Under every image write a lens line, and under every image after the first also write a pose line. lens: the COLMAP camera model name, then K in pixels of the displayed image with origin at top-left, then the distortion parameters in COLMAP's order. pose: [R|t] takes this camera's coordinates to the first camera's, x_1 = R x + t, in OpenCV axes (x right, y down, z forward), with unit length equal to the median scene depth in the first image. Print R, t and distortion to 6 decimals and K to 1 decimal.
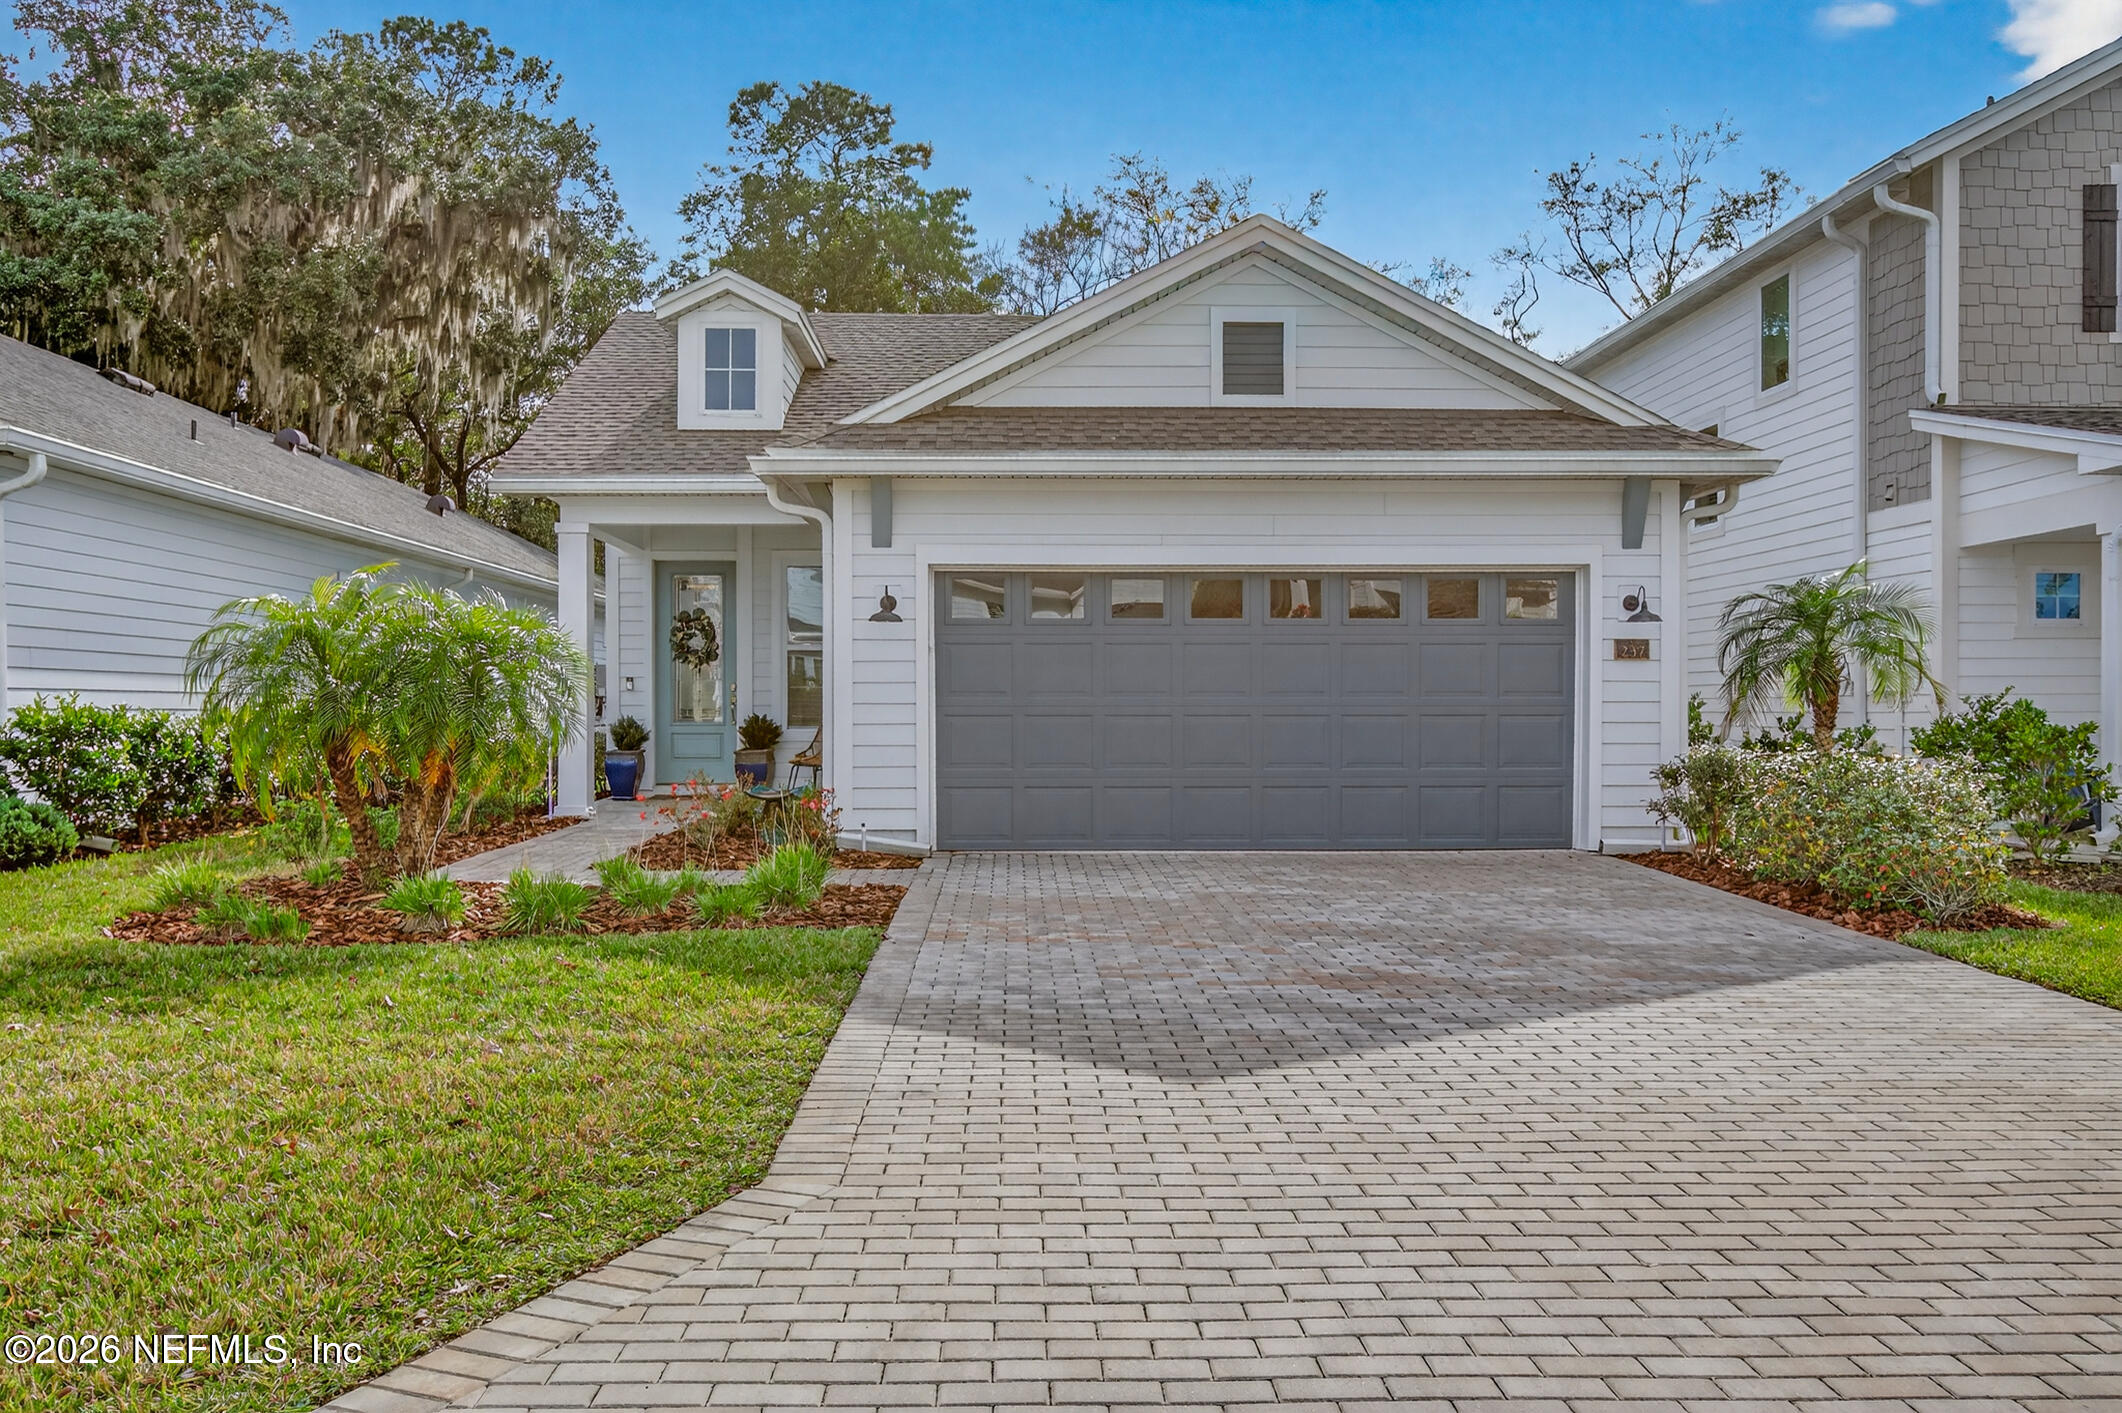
lens RADIAL K [[1740.4, 0, 1061.0], [0, 1740.4, 706.5], [0, 0, 1]] dist [0.002759, 0.010839]
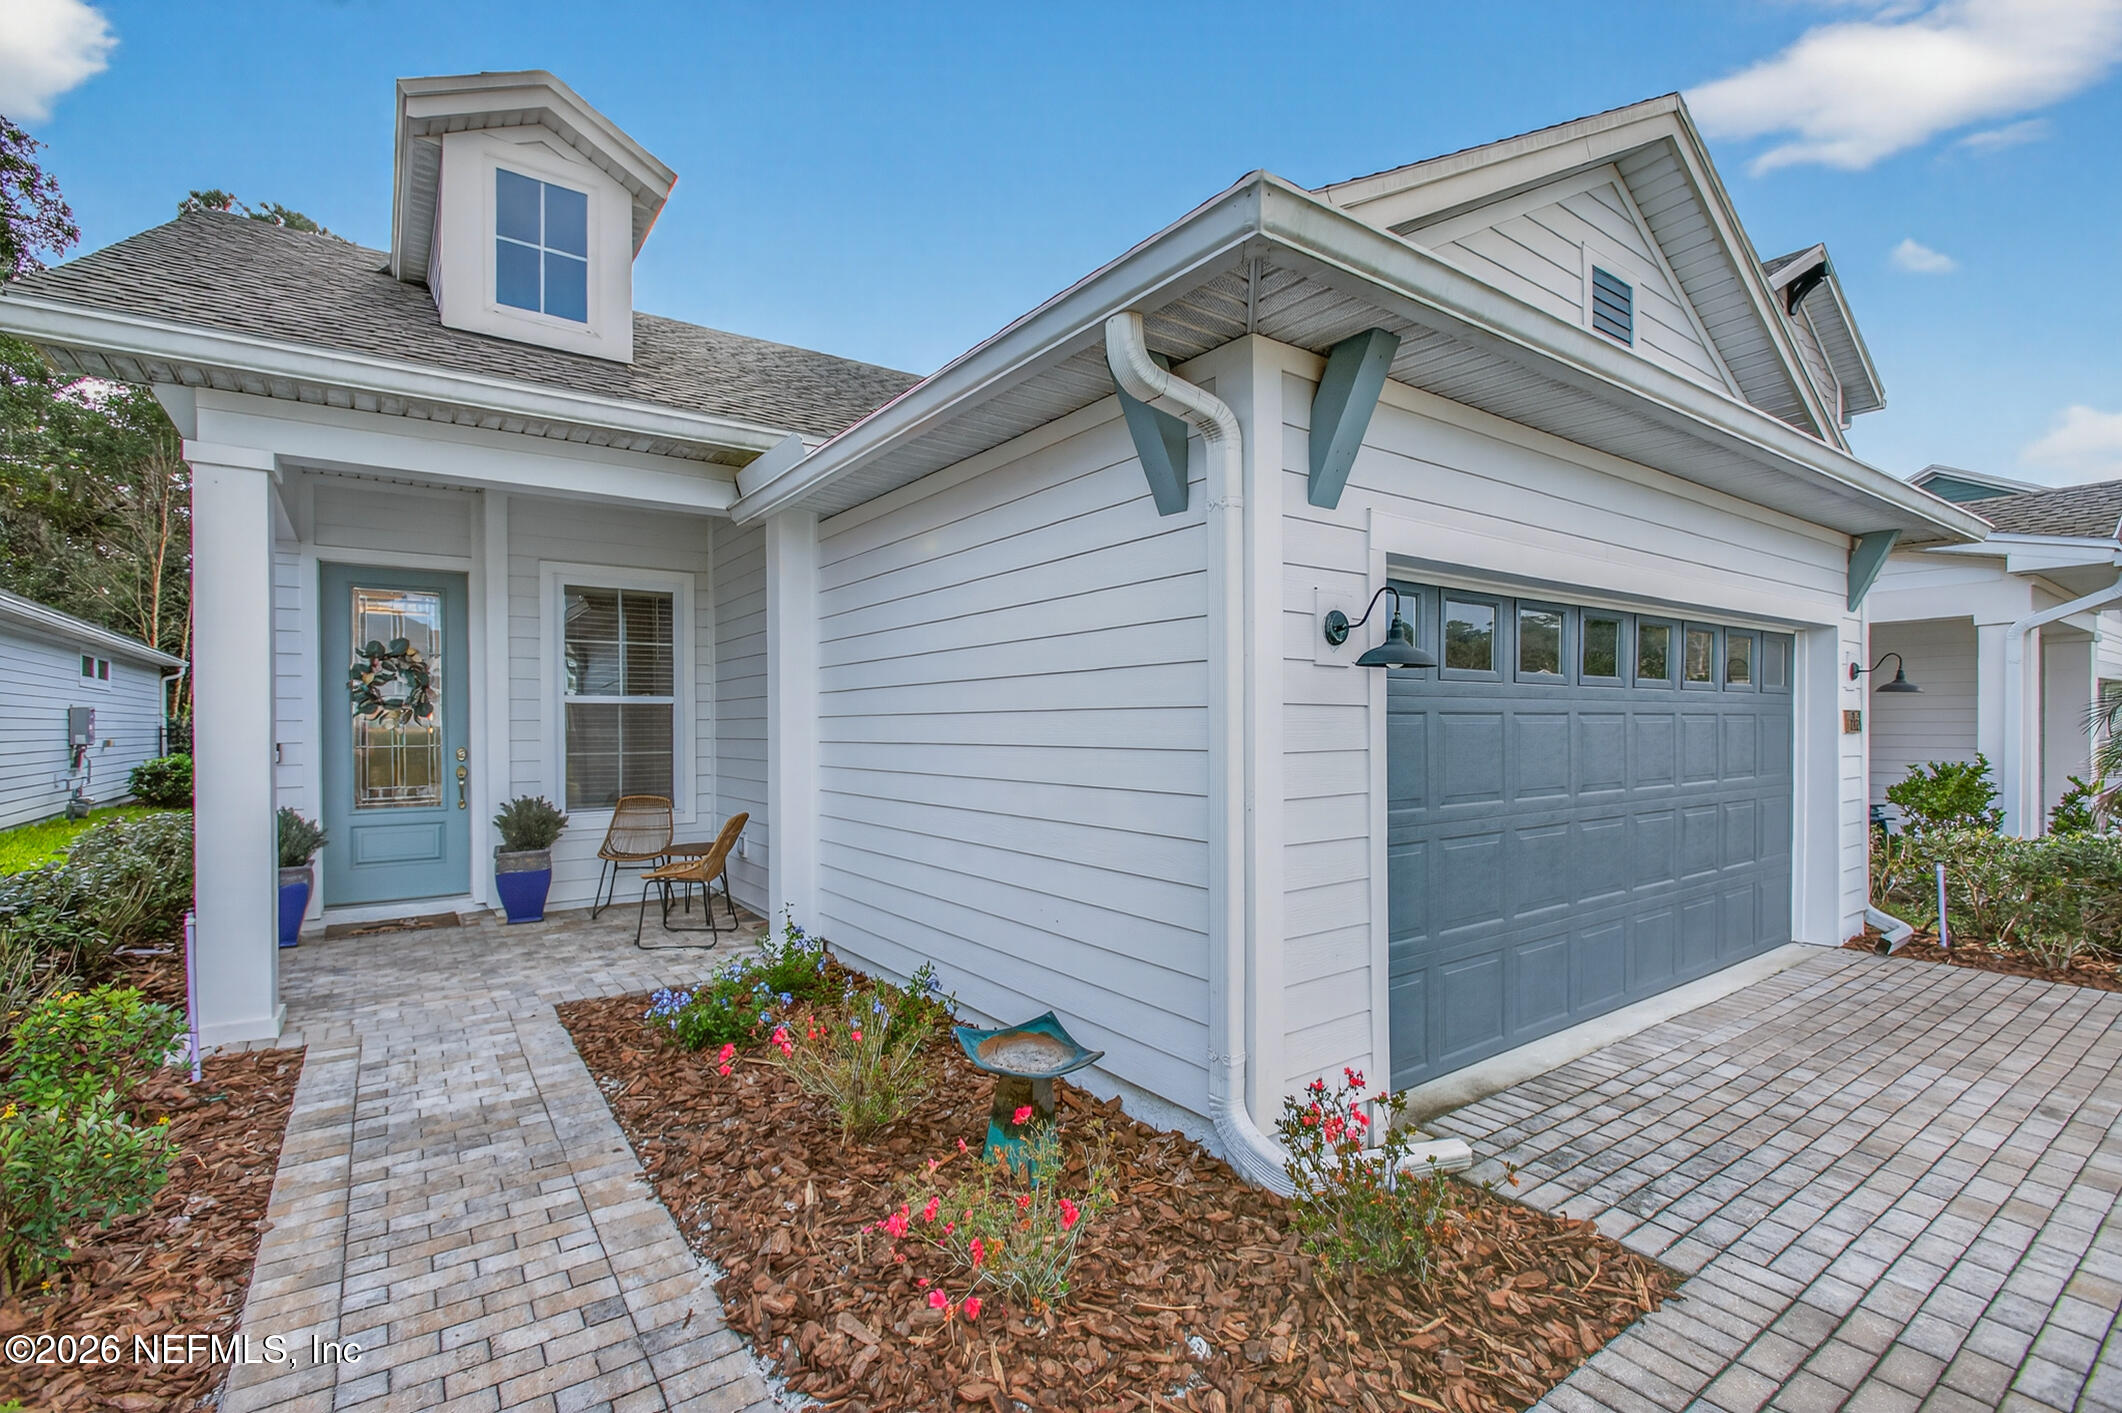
lens RADIAL K [[950.7, 0, 1049.2], [0, 950.7, 727.3], [0, 0, 1]] dist [-0.000505, 0.000284]
pose [[0.831594, -0.004865, 0.555363, -0.238972], [0.003317, 0.999987, 0.003793, -0.026627], [-0.555374, -0.001312, 0.831600, 0.651369]]
